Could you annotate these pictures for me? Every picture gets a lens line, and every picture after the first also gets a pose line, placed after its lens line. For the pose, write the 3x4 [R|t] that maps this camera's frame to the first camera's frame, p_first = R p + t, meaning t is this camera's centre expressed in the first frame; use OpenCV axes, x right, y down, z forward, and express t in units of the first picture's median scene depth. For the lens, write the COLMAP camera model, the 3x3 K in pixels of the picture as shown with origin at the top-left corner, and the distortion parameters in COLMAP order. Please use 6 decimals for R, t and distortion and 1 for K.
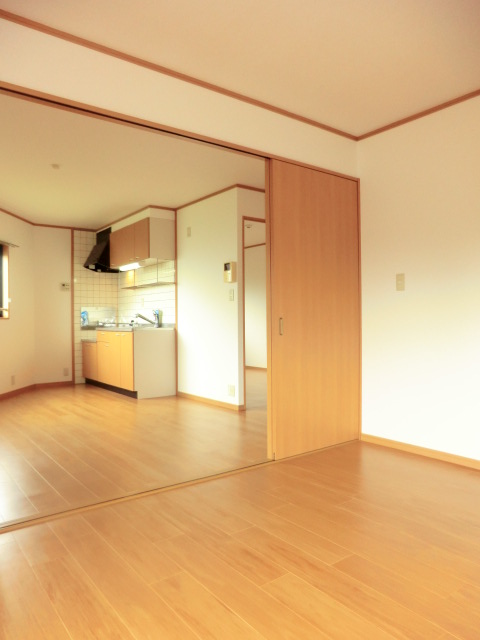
lens RADIAL K [[469.6, 0, 240.0], [0, 469.6, 320.0], [0, 0, 1]] dist [-0.119750, 0.158337]
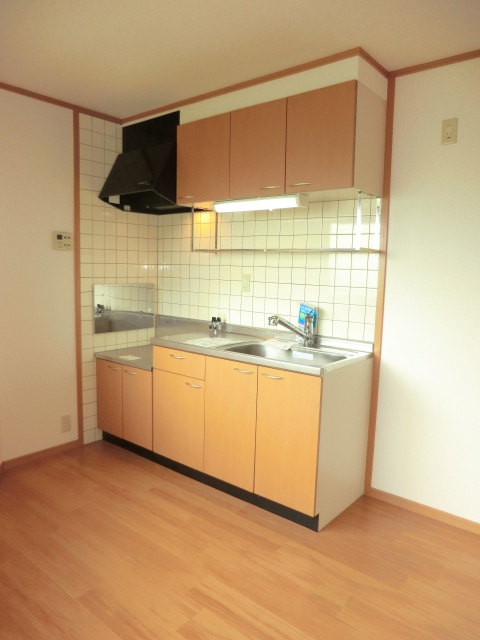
lens RADIAL K [[469.6, 0, 240.0], [0, 469.6, 320.0], [0, 0, 1]] dist [-0.119750, 0.158337]
pose [[0.972487, 0.004617, 0.232913, -0.334992], [-0.032049, 0.992949, 0.114130, -0.055562], [-0.230744, -0.118454, 0.965777, 0.553511]]
